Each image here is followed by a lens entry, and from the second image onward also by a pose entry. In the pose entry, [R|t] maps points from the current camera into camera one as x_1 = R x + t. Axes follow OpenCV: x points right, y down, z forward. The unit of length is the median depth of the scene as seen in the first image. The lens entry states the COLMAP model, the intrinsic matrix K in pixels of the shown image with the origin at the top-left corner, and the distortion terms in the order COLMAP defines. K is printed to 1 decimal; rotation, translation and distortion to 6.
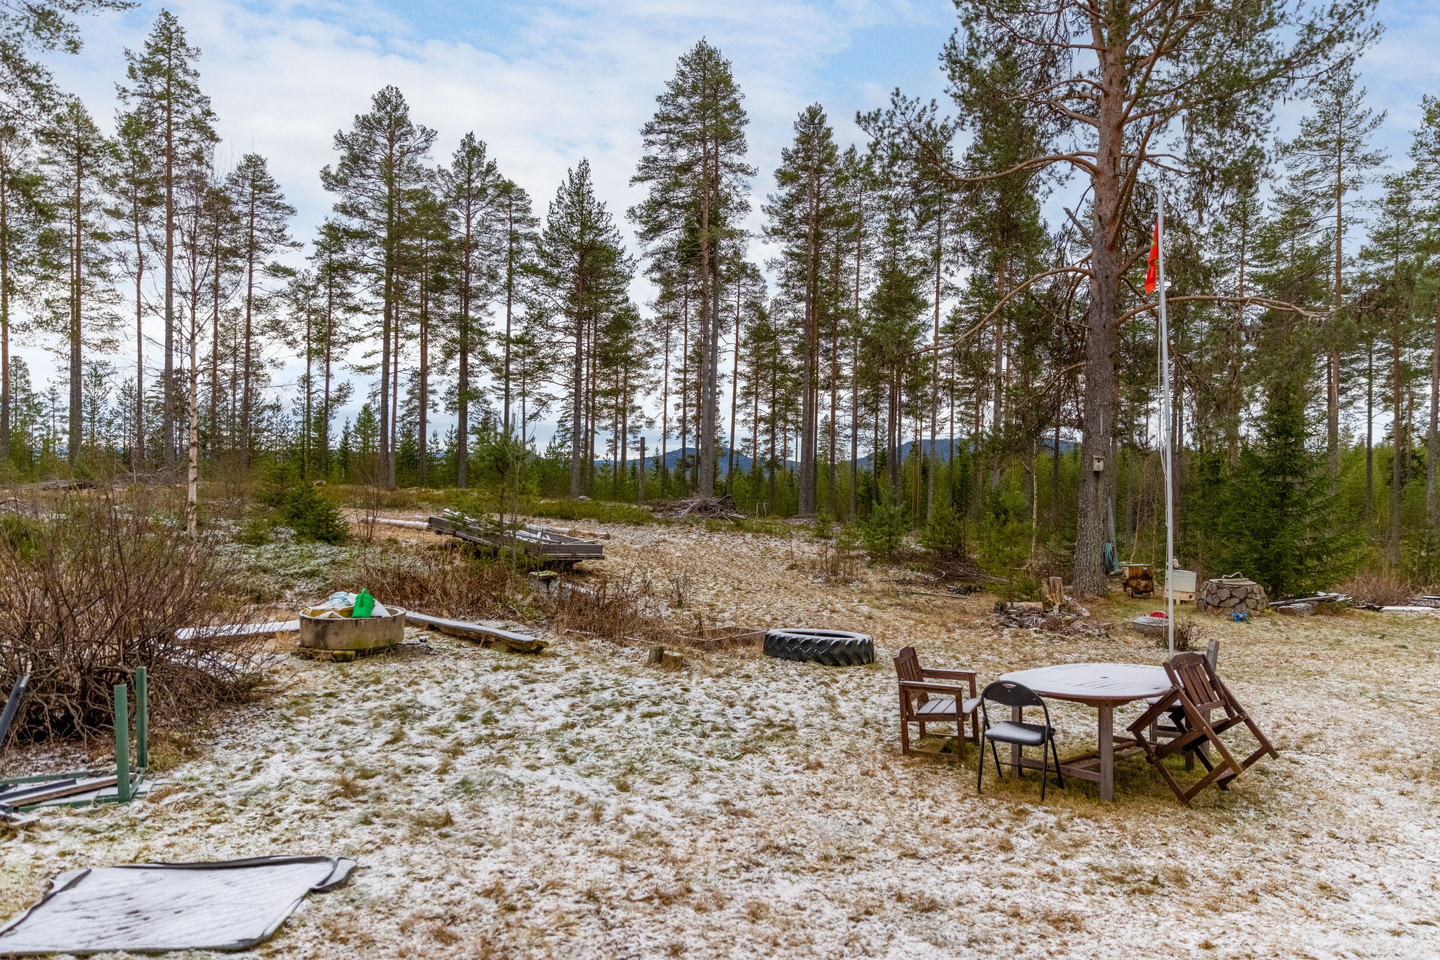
lens RADIAL K [[969.9, 0, 720.0], [0, 969.9, 480.0], [0, 0, 1]] dist [0.015004, 0.002637]
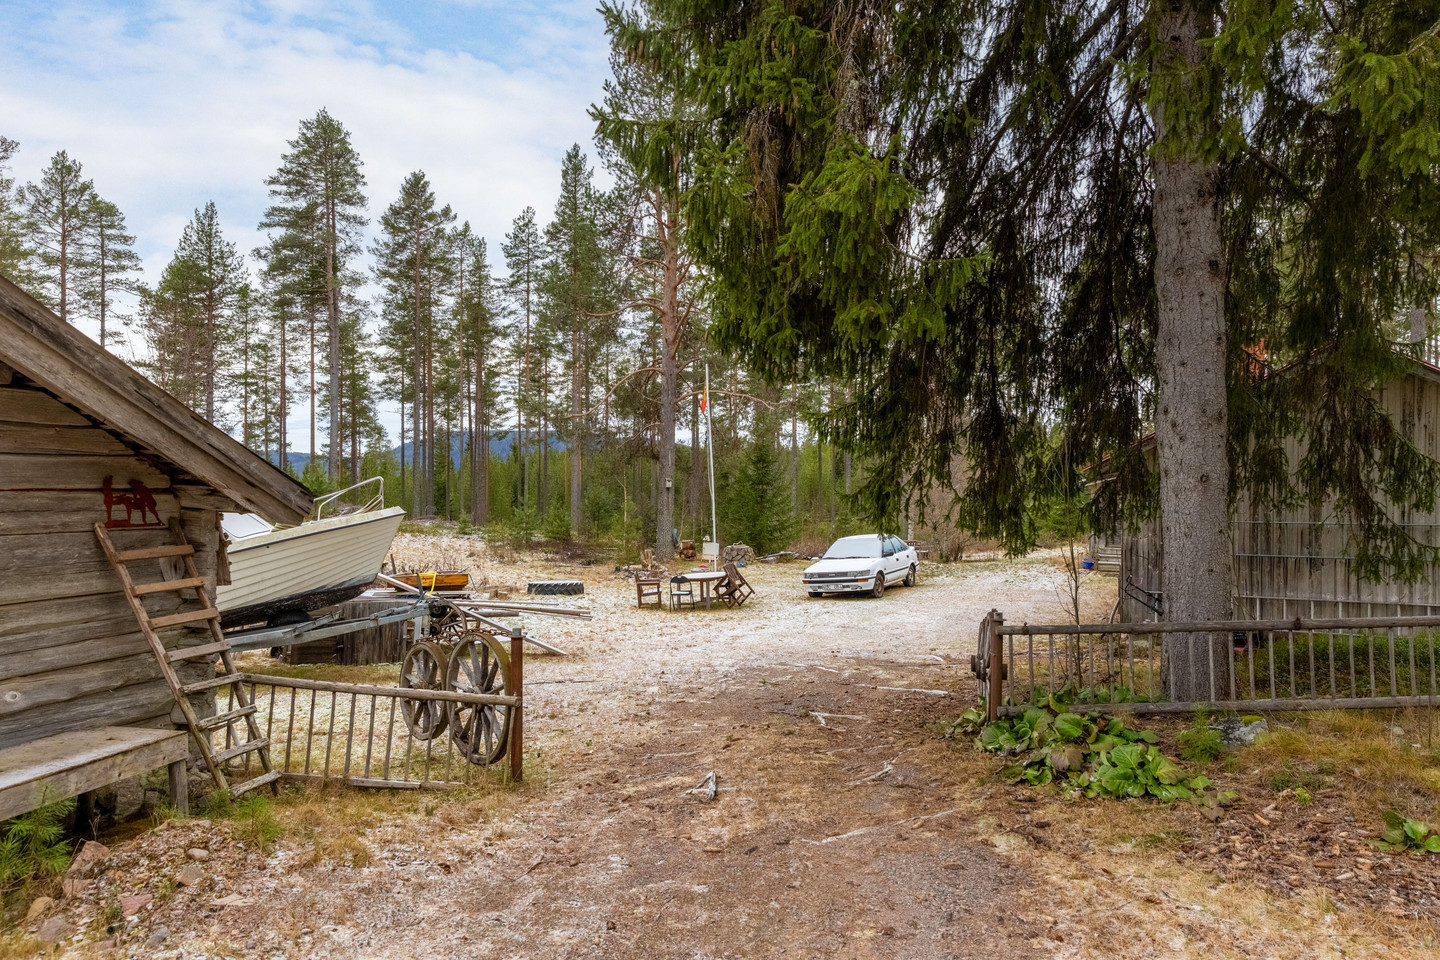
lens RADIAL K [[969.9, 0, 720.0], [0, 969.9, 480.0], [0, 0, 1]] dist [0.015004, 0.002637]
pose [[0.889808, -0.021472, 0.455829, -0.136321], [0.017603, 0.999764, 0.012732, -0.018307], [-0.455995, -0.003305, 0.889976, -0.248800]]
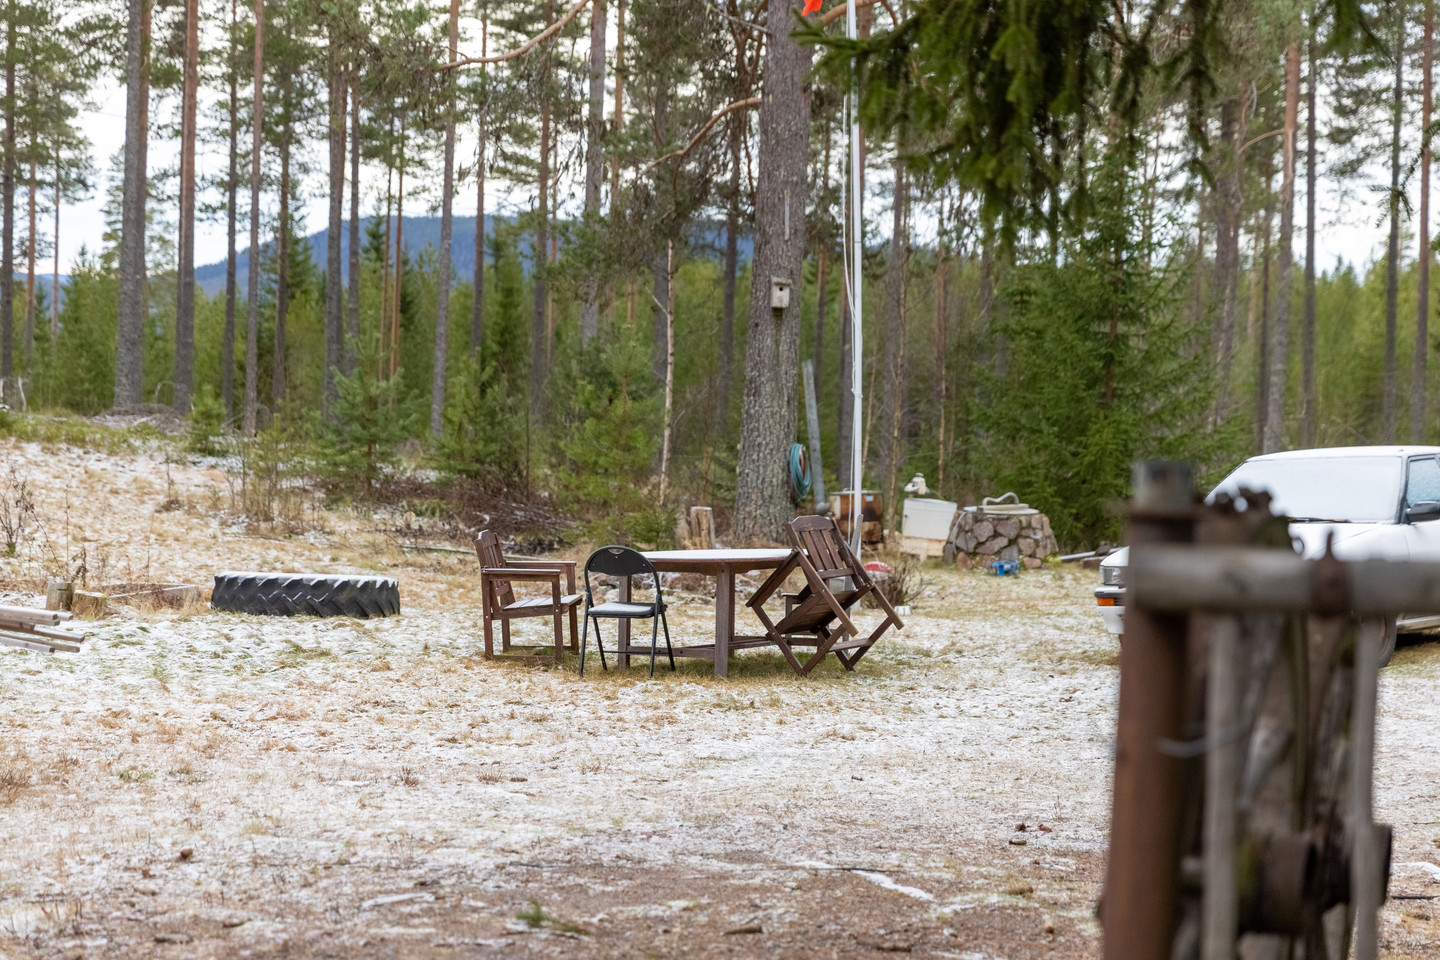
lens RADIAL K [[2811.5, 0, 720.0], [0, 2811.5, 480.0], [0, 0, 1]] dist [0.028860, -0.094122]
pose [[0.947684, -0.004708, 0.319175, -0.057176], [-0.012533, 0.998571, 0.051941, 0.002373], [-0.318964, -0.053224, 0.946271, -0.192830]]
